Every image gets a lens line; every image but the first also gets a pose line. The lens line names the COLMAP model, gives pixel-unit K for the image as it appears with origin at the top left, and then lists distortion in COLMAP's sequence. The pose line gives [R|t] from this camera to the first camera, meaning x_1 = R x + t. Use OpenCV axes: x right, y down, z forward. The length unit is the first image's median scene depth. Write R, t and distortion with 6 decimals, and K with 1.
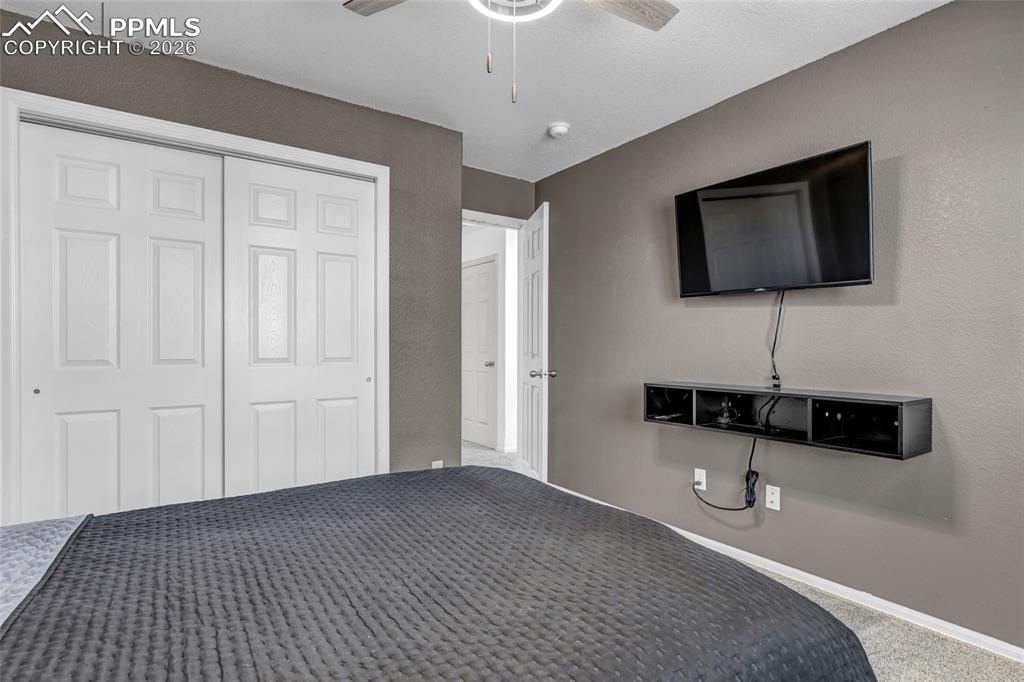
lens RADIAL K [[498.1, 0, 512.4], [0, 498.1, 346.2], [0, 0, 1]] dist [-0.004877, 0.001628]
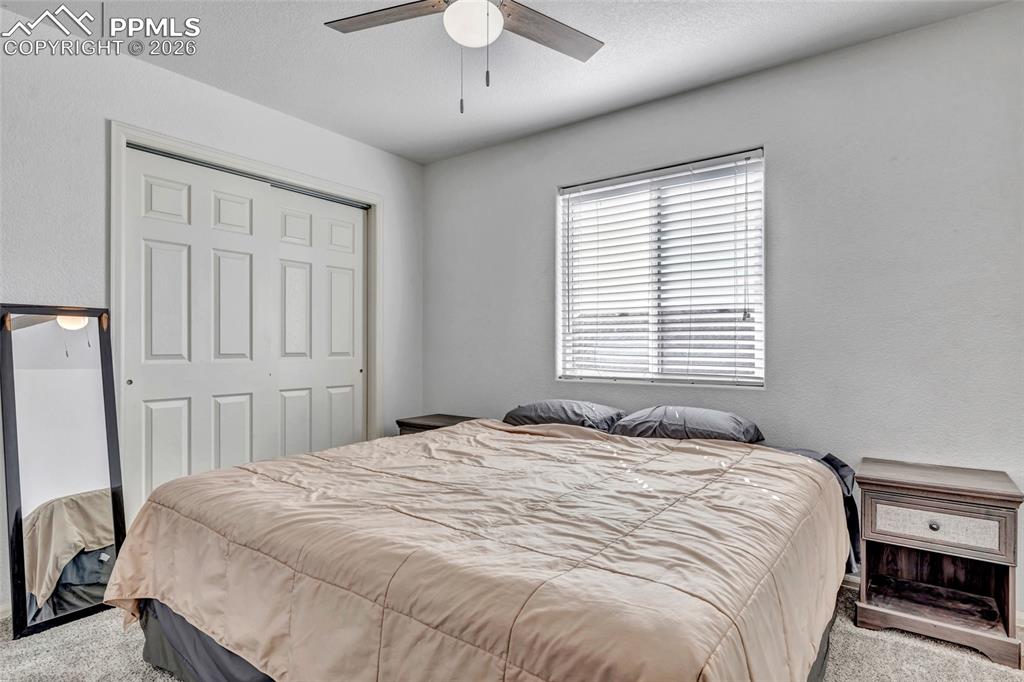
lens RADIAL K [[476.1, 0, 511.0], [0, 476.1, 342.0], [0, 0, 1]] dist [-0.000401, -0.000025]
pose [[0.924249, 0.005427, 0.381752, -0.464949], [-0.004093, 0.999982, -0.004308, 0.000603], [-0.381768, 0.002419, 0.924255, -0.271007]]
